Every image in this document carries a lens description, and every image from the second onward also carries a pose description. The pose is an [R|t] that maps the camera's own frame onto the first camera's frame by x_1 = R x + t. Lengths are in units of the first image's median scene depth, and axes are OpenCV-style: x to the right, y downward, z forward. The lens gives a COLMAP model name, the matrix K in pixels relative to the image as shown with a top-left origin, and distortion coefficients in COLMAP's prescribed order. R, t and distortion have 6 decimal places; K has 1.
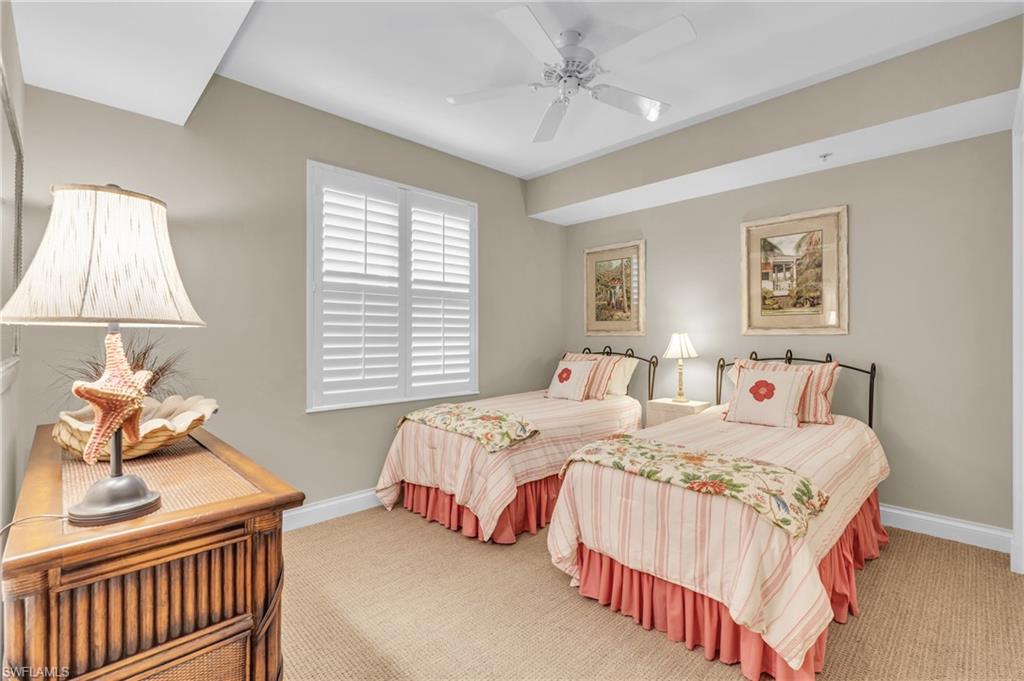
lens RADIAL K [[460.0, 0, 506.7], [0, 460.0, 342.0], [0, 0, 1]] dist [-0.009309, 0.002710]
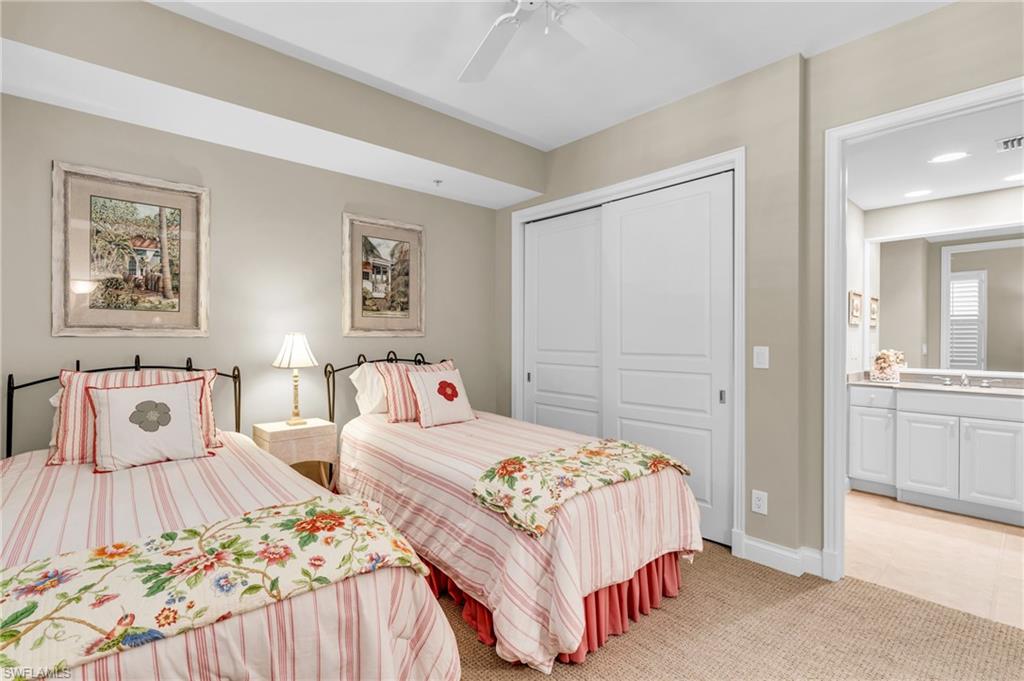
lens RADIAL K [[460.0, 0, 503.3], [0, 460.0, 339.3], [0, 0, 1]] dist [-0.009309, 0.002710]
pose [[0.070222, 0.003328, 0.997526, -0.379682], [0.014911, 0.999879, -0.004385, -0.001604], [-0.997420, 0.015182, 0.070163, 0.652515]]
